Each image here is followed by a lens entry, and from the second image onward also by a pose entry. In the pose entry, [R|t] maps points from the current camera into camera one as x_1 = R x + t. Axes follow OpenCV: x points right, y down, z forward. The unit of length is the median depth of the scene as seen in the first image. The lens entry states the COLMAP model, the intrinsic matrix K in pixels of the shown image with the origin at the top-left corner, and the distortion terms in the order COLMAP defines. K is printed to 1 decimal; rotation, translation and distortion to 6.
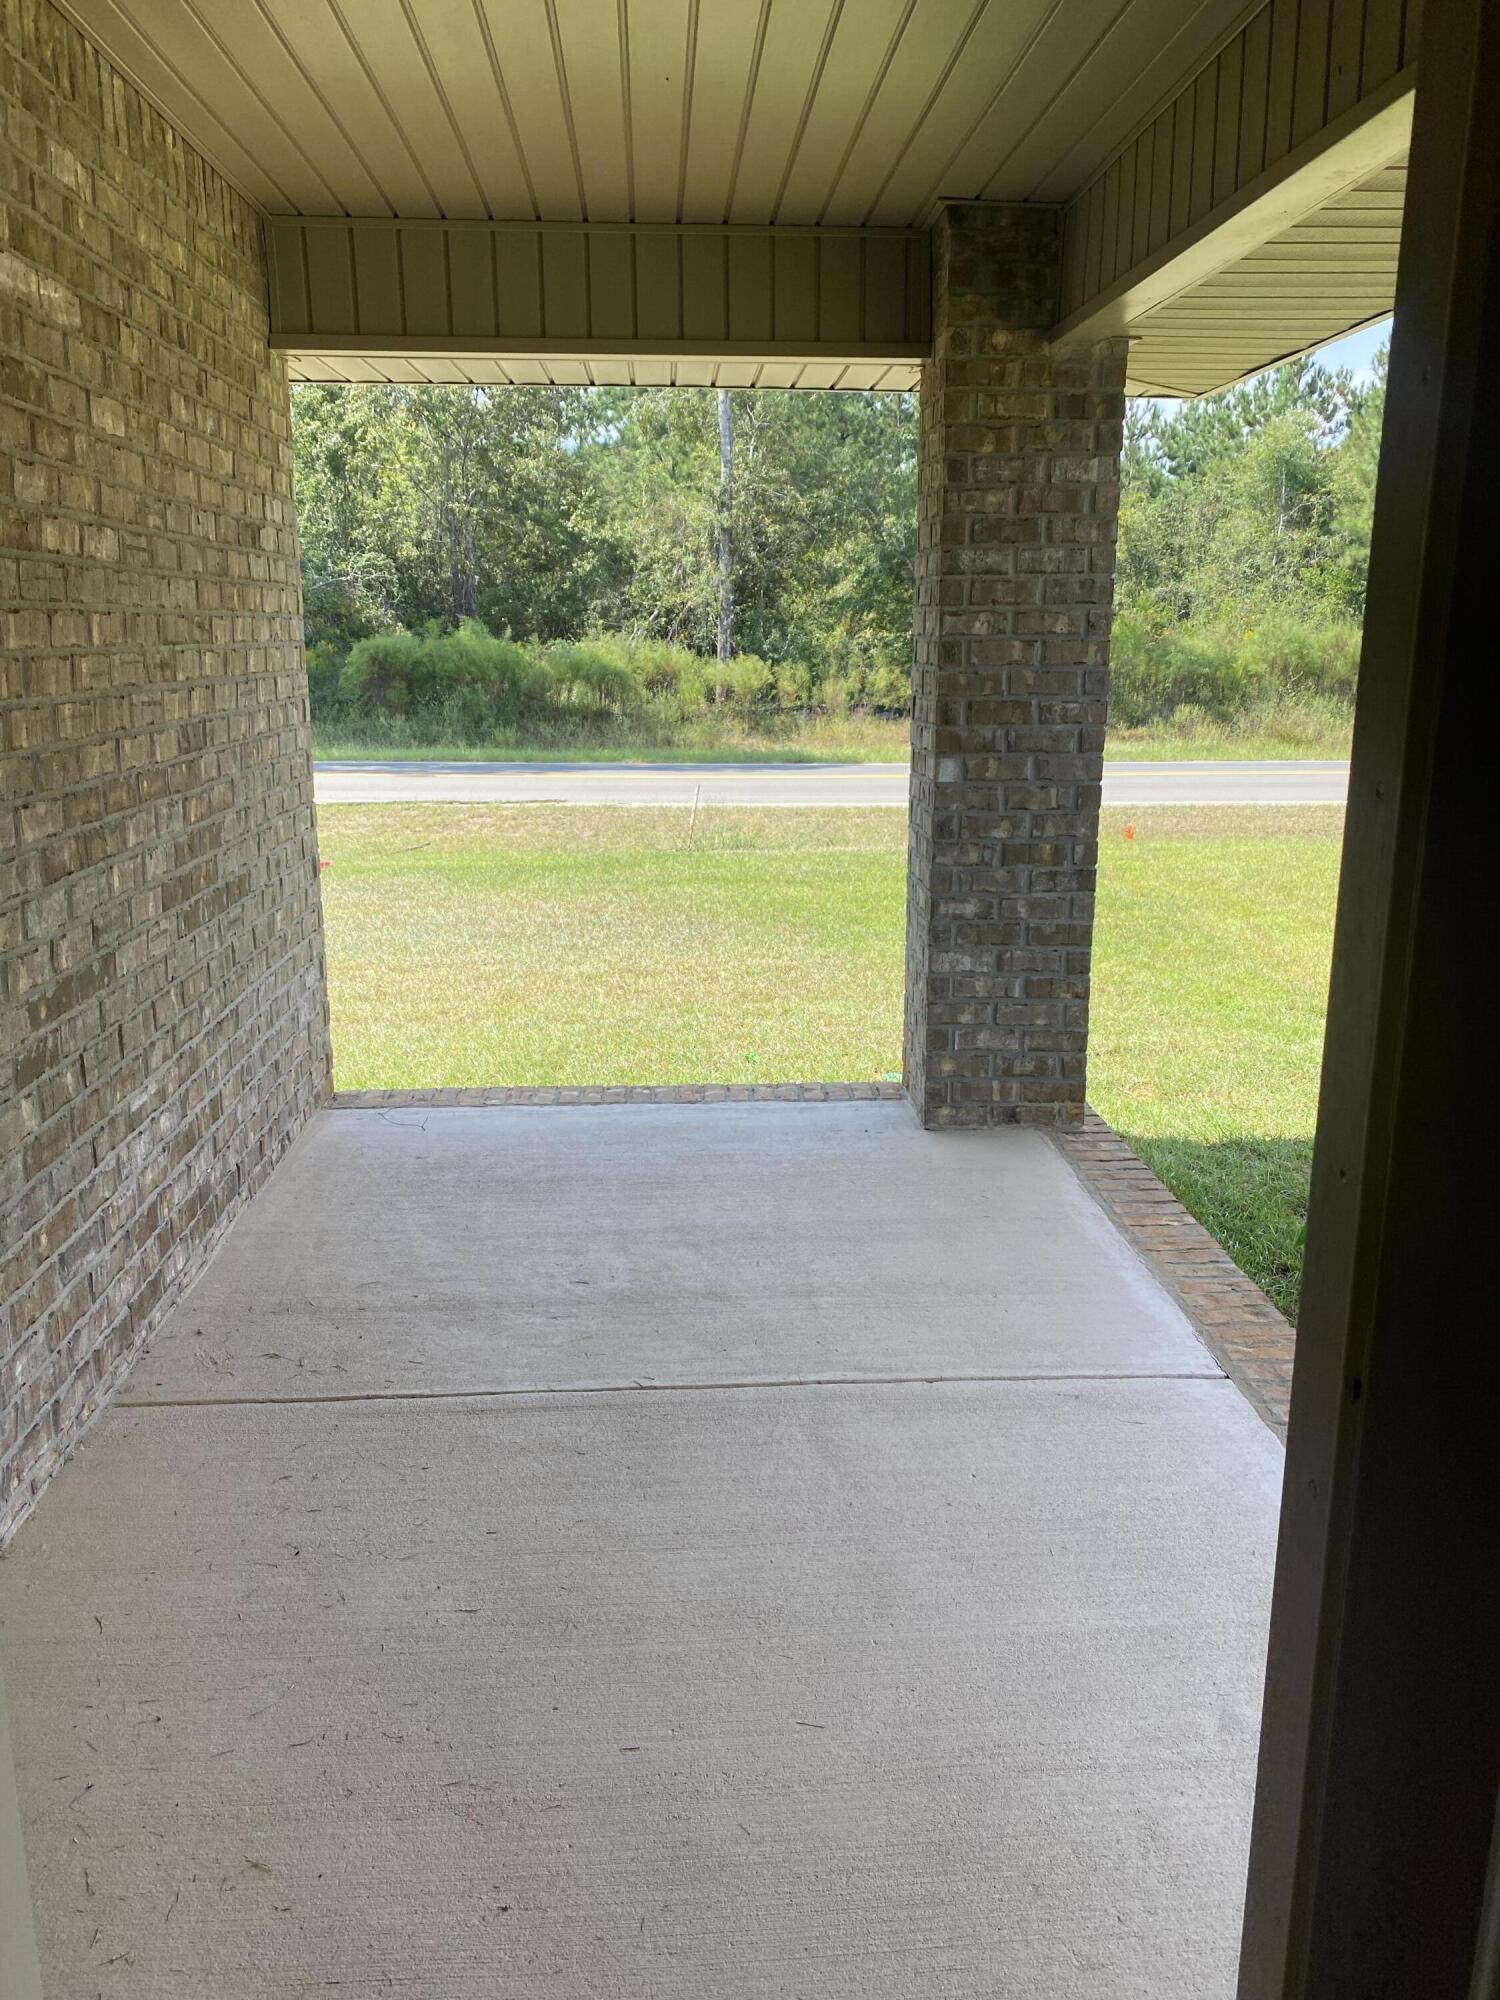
lens RADIAL K [[1546.9, 0, 748.7], [0, 1546.9, 997.8], [0, 0, 1]] dist [0.039865, -0.059194]
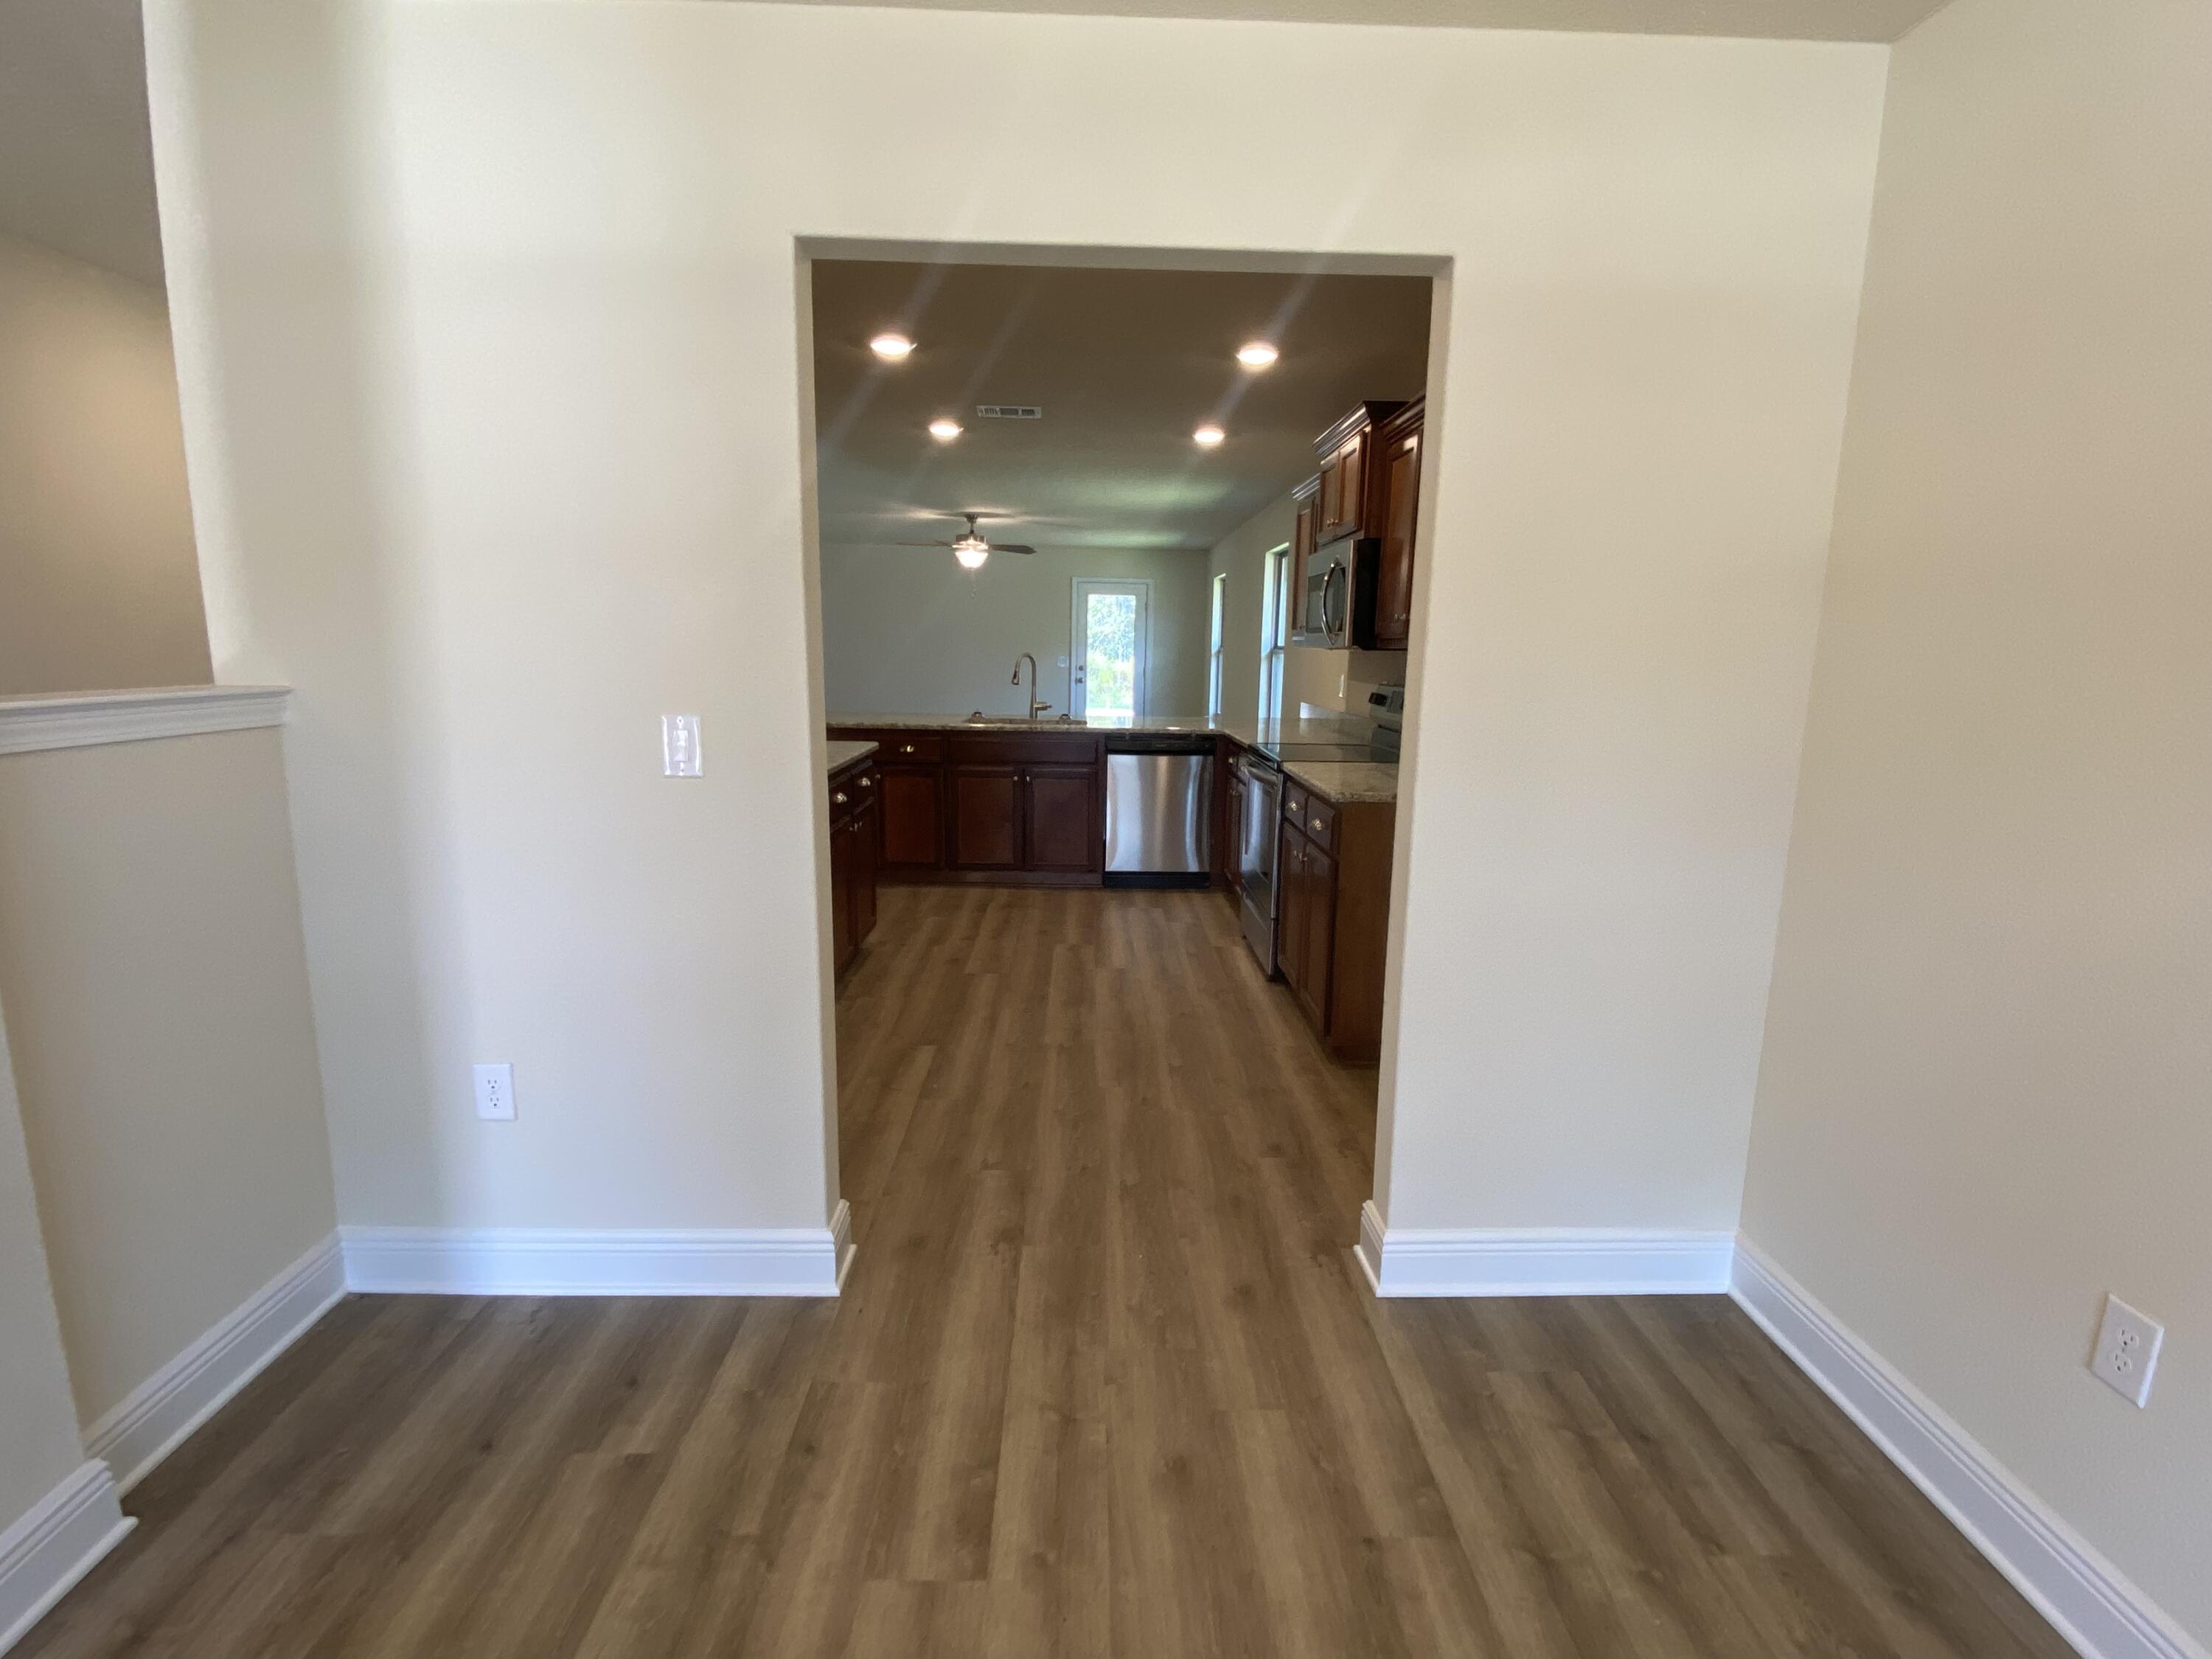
lens RADIAL K [[1052.7, 0, 1095.1], [0, 1052.7, 836.1], [0, 0, 1]] dist [0.019588, -0.021347]
pose [[0.998534, 0.026262, -0.047338, 0.018391], [-0.028767, 0.998178, -0.053037, 0.074671], [0.045859, 0.054321, 0.997470, -0.316109]]
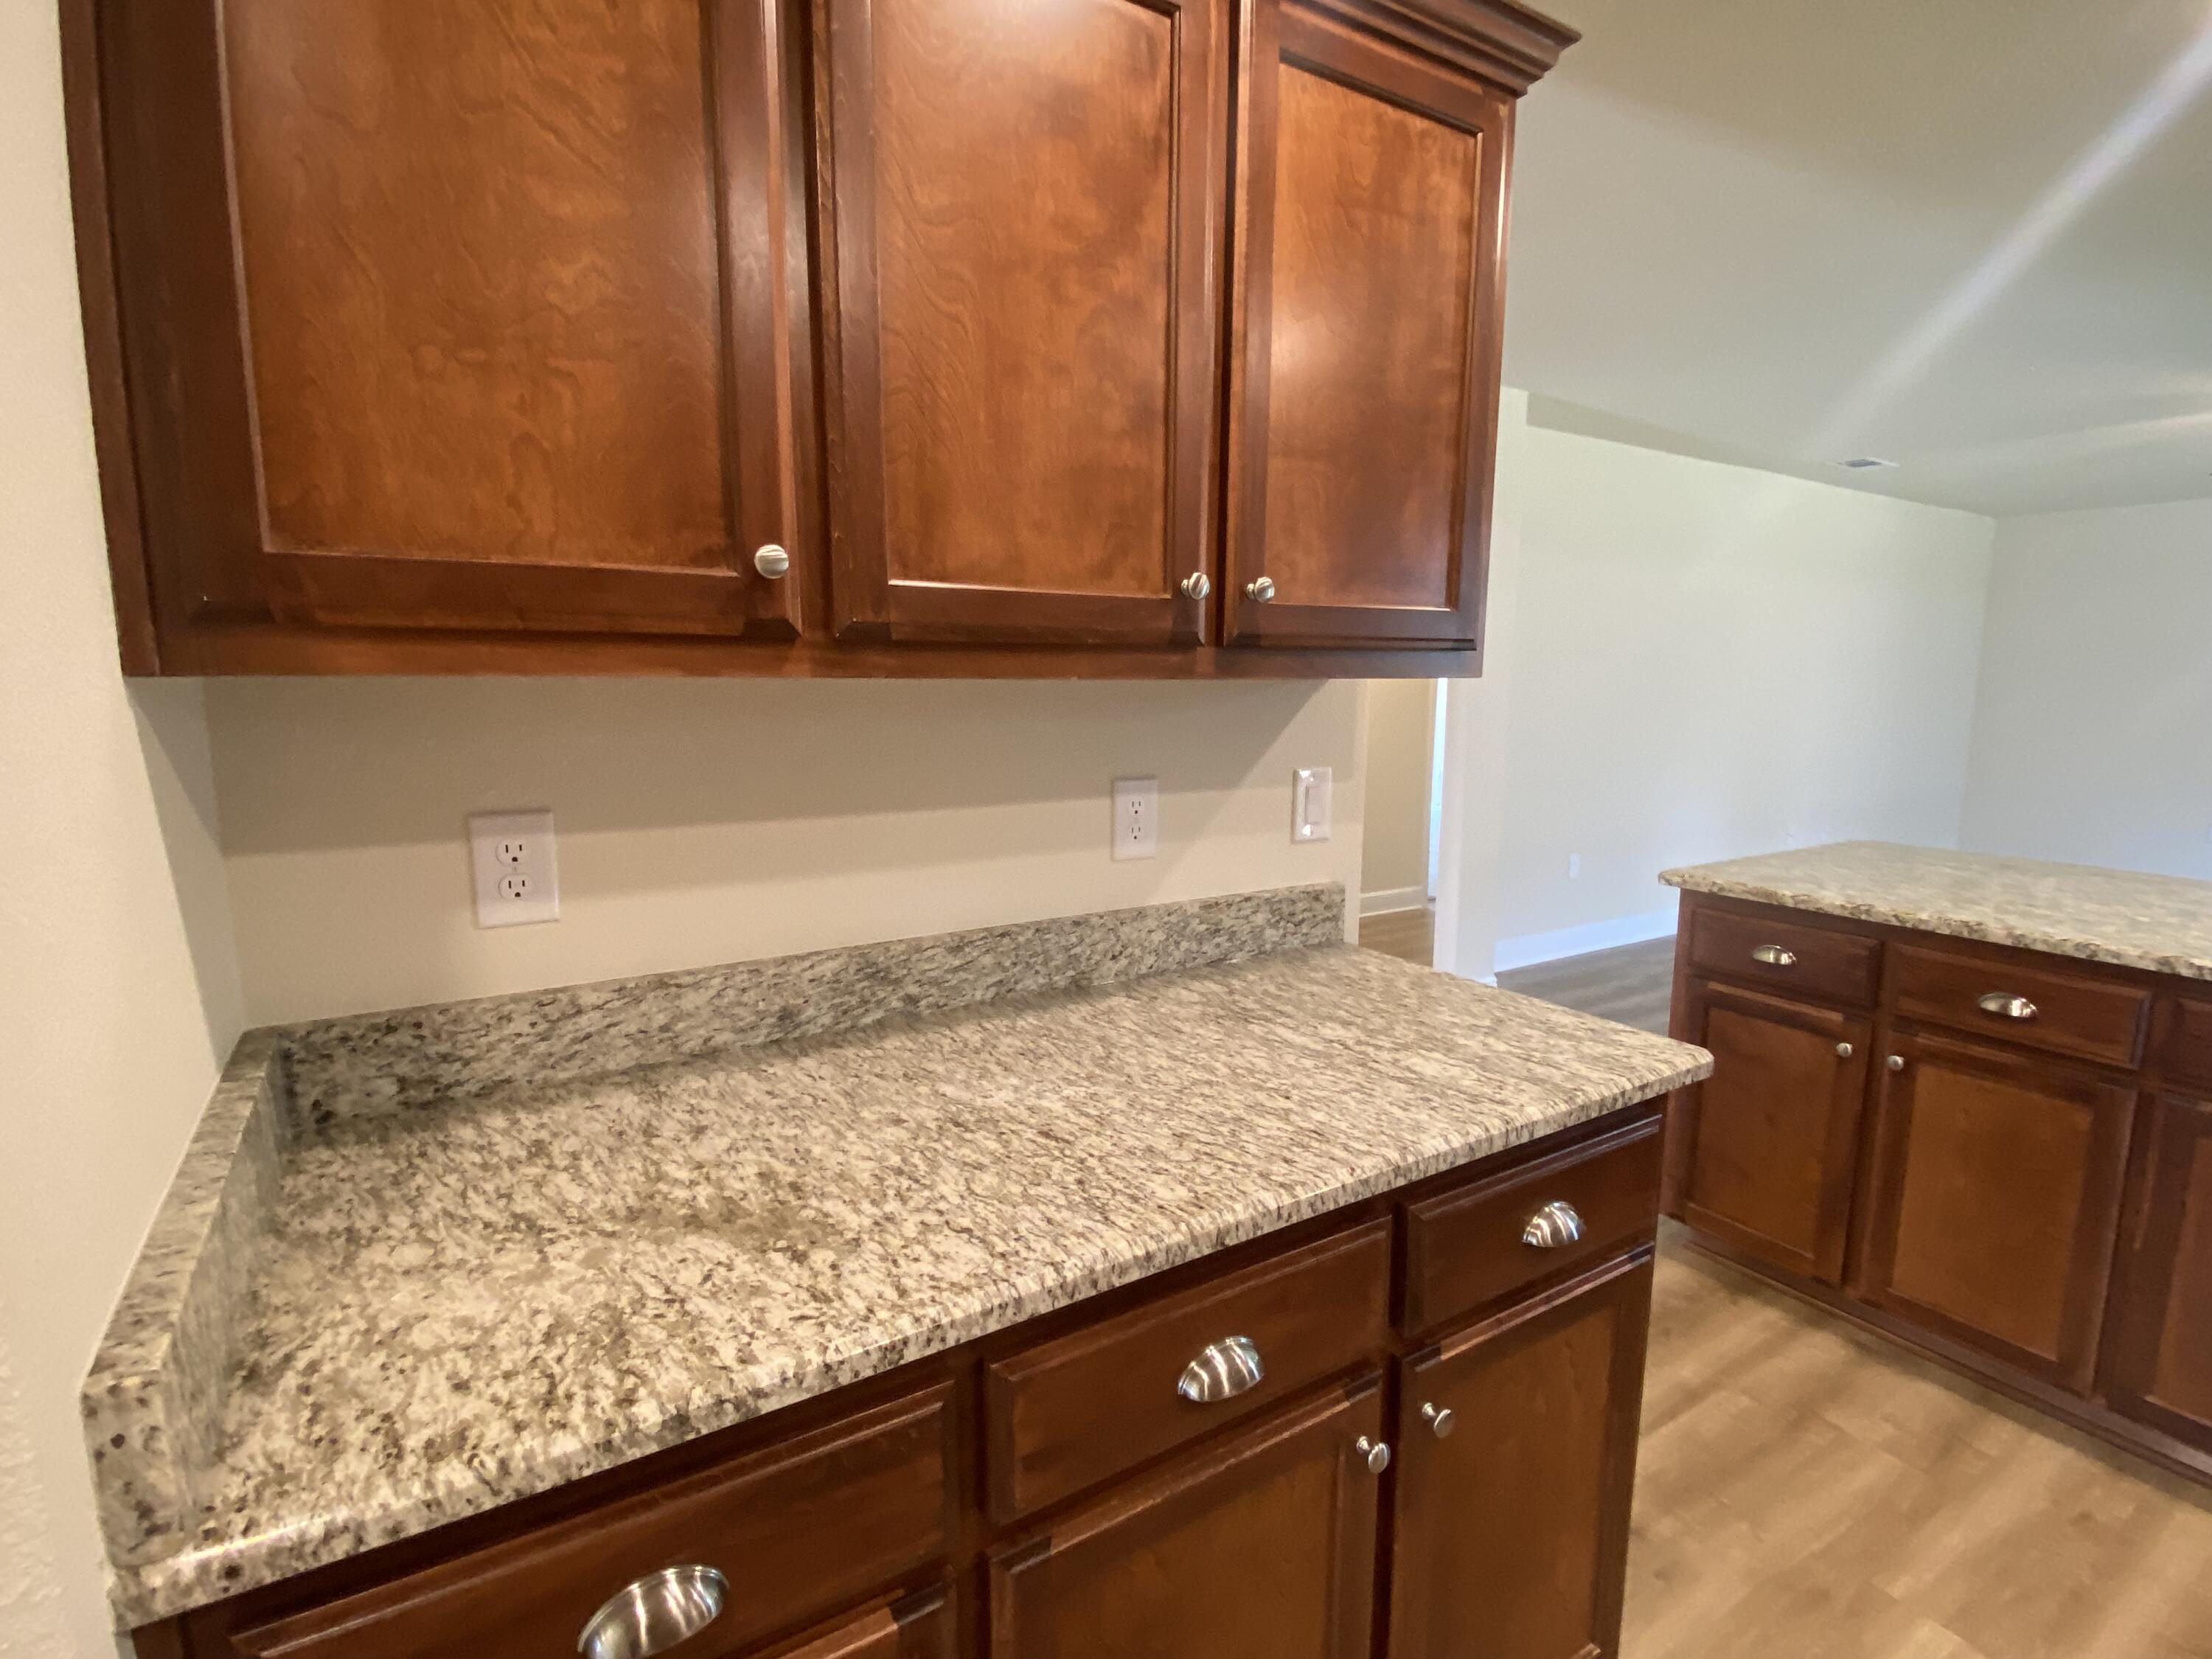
lens RADIAL K [[1052.7, 0, 1104.6], [0, 1052.7, 841.8], [0, 0, 1]] dist [0.019588, -0.021347]
pose [[0.476185, 0.140692, -0.868017, 0.004321], [-0.204707, 0.977733, 0.046174, 0.051316], [0.855186, 0.155702, 0.494383, -0.219287]]
